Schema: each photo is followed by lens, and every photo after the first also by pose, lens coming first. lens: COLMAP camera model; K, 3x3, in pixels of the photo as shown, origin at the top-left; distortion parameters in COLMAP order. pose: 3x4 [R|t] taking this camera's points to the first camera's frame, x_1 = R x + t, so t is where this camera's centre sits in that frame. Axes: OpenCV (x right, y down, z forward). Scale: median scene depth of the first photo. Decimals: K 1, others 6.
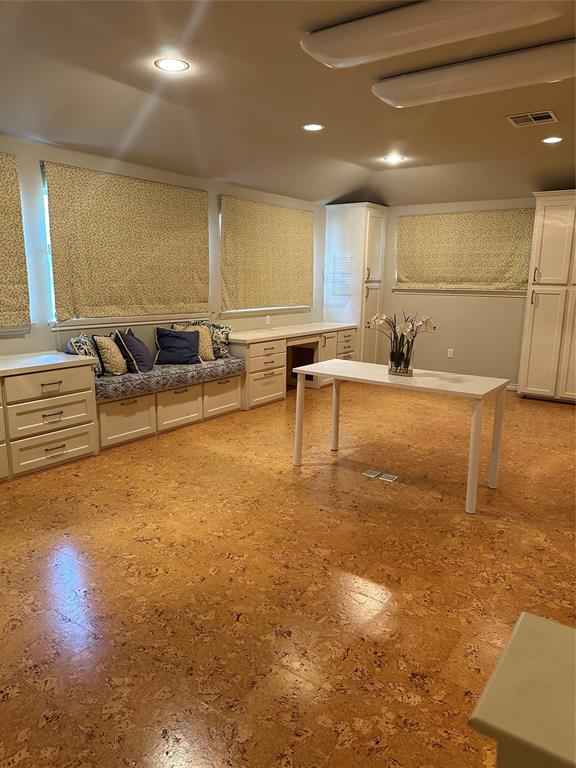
lens RADIAL K [[551.1, 0, 286.7], [0, 551.1, 382.3], [0, 0, 1]] dist [0.055289, -0.059258]
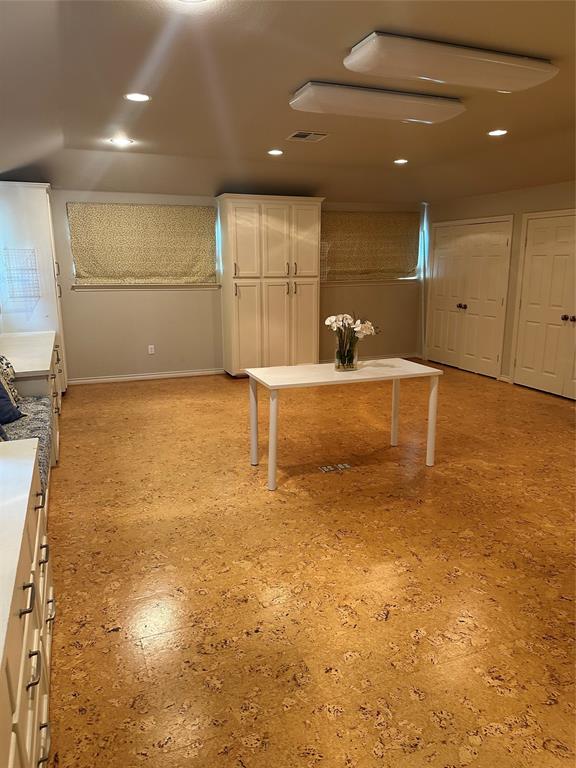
lens RADIAL K [[551.1, 0, 288.7], [0, 551.1, 382.6], [0, 0, 1]] dist [0.055289, -0.059258]
pose [[0.522758, -0.194553, 0.829984, -0.595196], [0.169381, 0.977903, 0.122543, -0.111410], [-0.835484, 0.076523, 0.544160, 0.406433]]
